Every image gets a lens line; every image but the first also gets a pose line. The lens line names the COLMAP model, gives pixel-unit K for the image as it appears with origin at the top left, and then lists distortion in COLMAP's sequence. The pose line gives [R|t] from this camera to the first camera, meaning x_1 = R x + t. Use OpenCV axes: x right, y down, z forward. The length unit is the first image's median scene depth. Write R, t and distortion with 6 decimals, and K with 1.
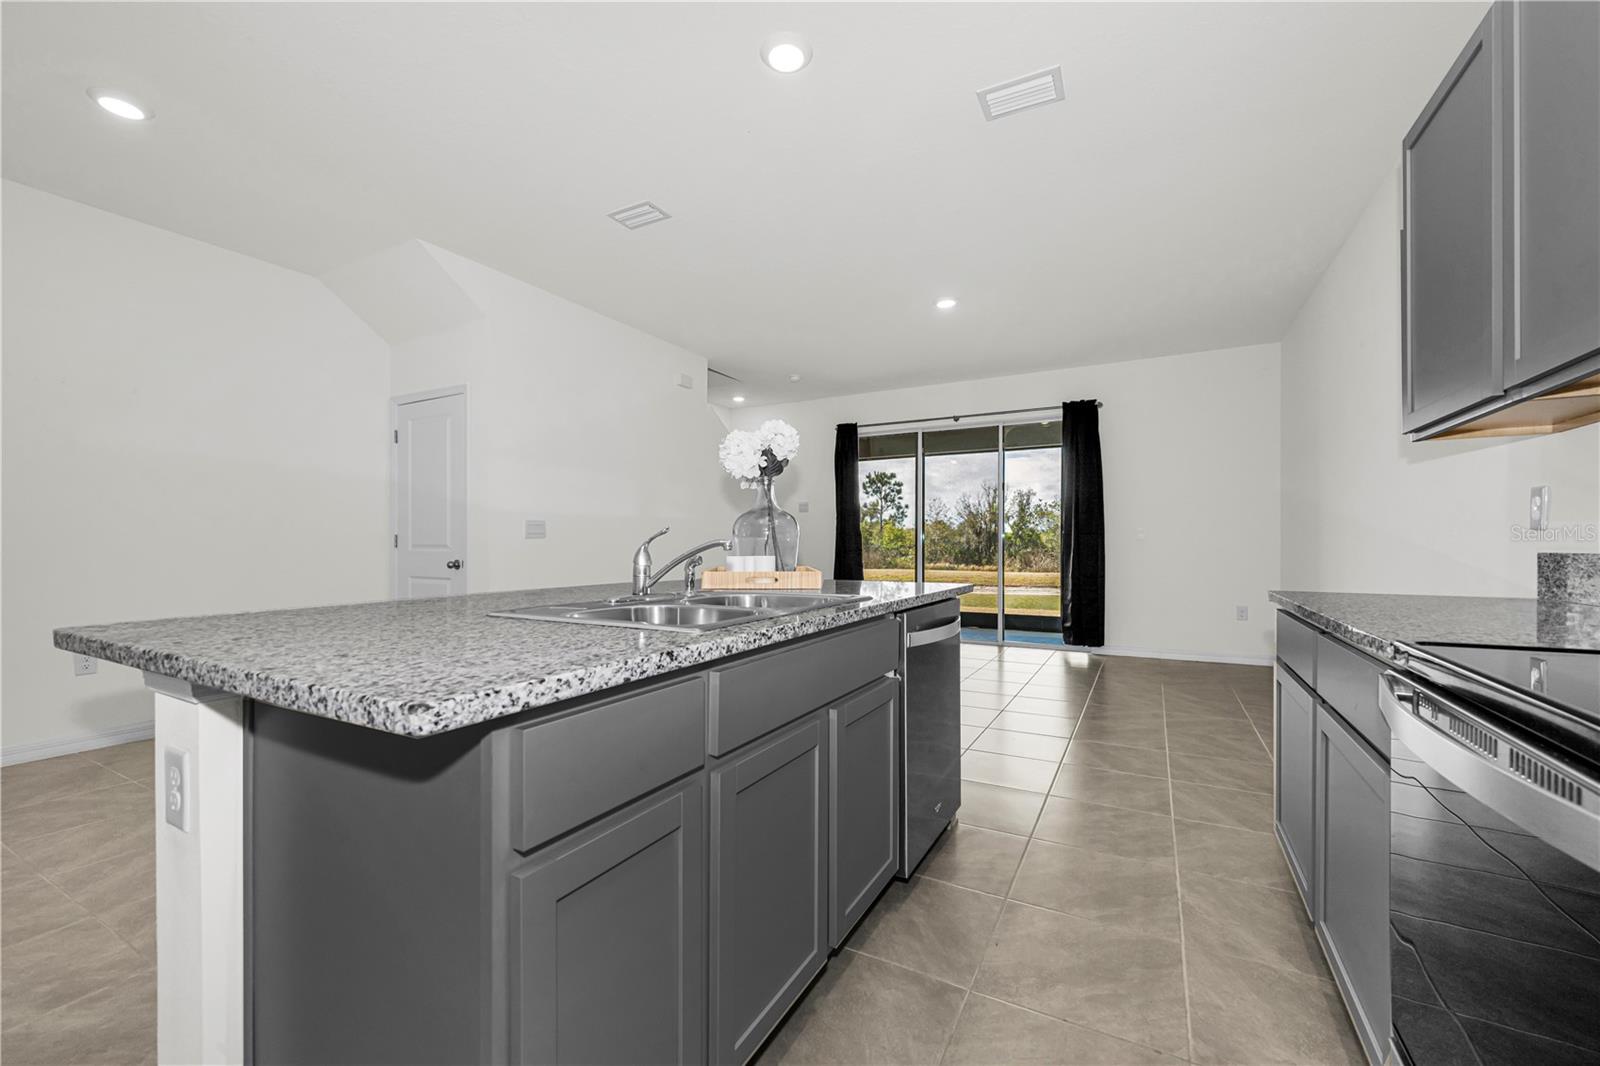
lens RADIAL K [[639.3, 0, 789.1], [0, 639.3, 546.9], [0, 0, 1]] dist [0.000730, -0.000229]
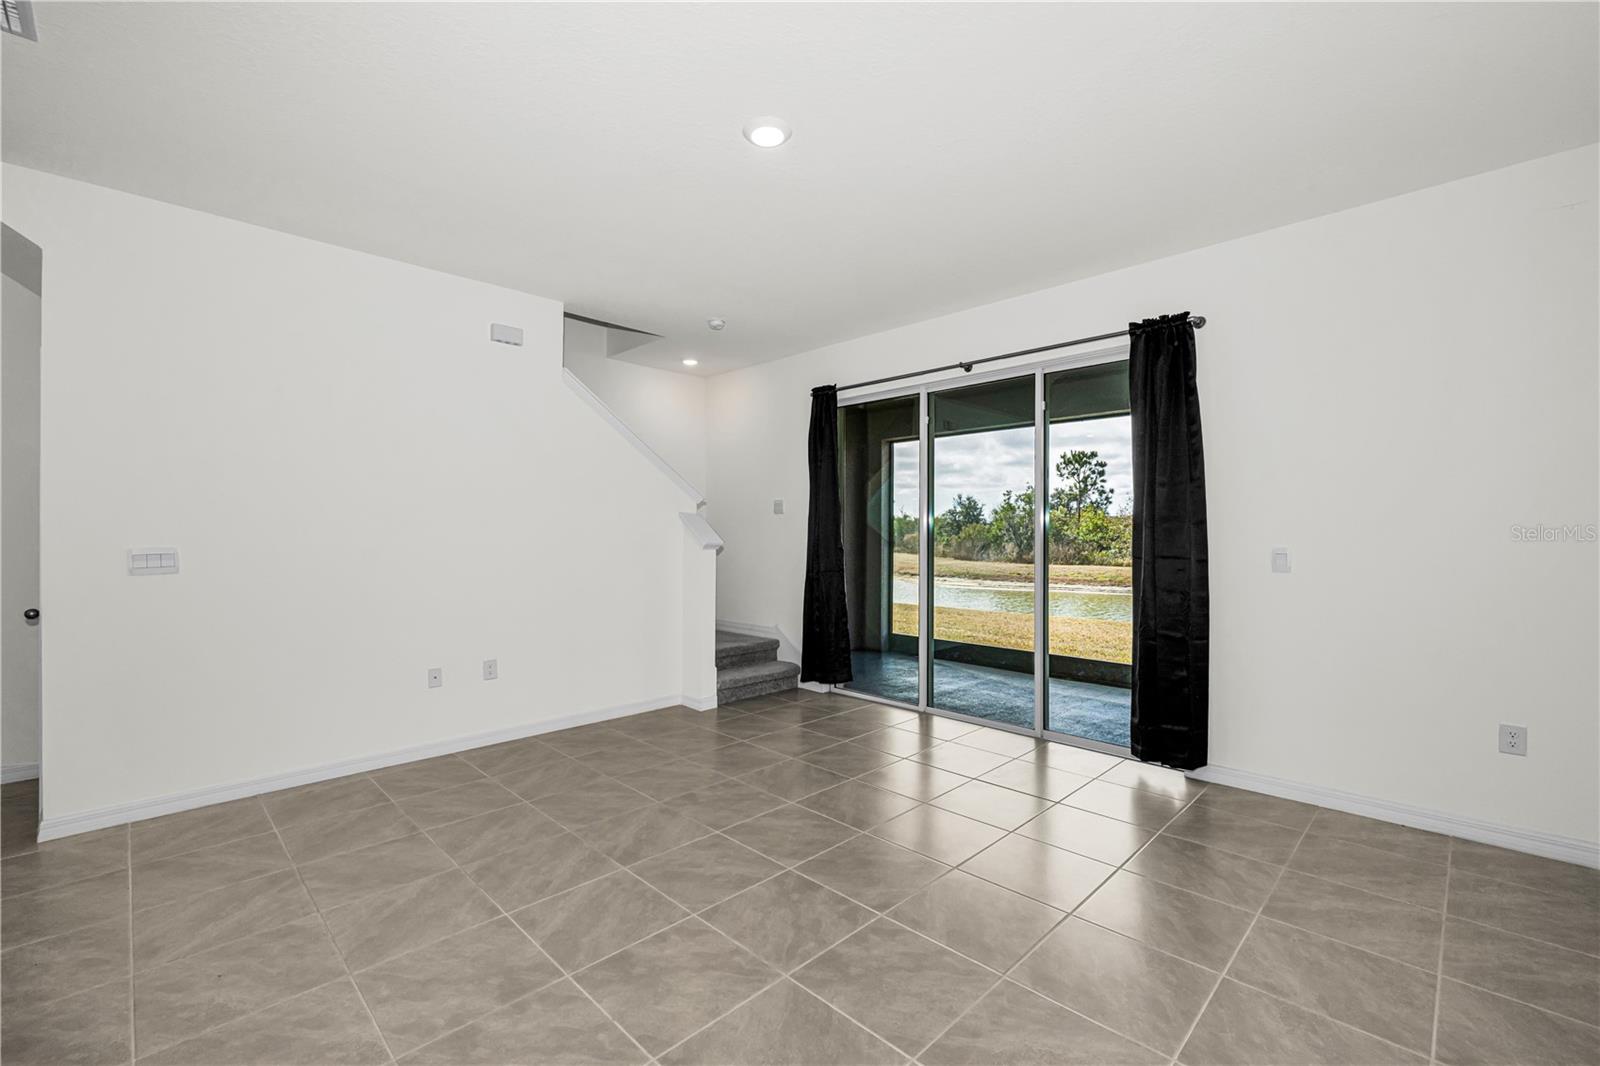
lens RADIAL K [[680.7, 0, 802.2], [0, 680.7, 529.4], [0, 0, 1]] dist [-0.001499, 0.000788]
pose [[0.965185, -0.001027, -0.261566, 0.265608], [-0.001472, 0.999955, -0.009360, -0.034068], [0.261564, 0.009419, 0.965140, 0.302447]]
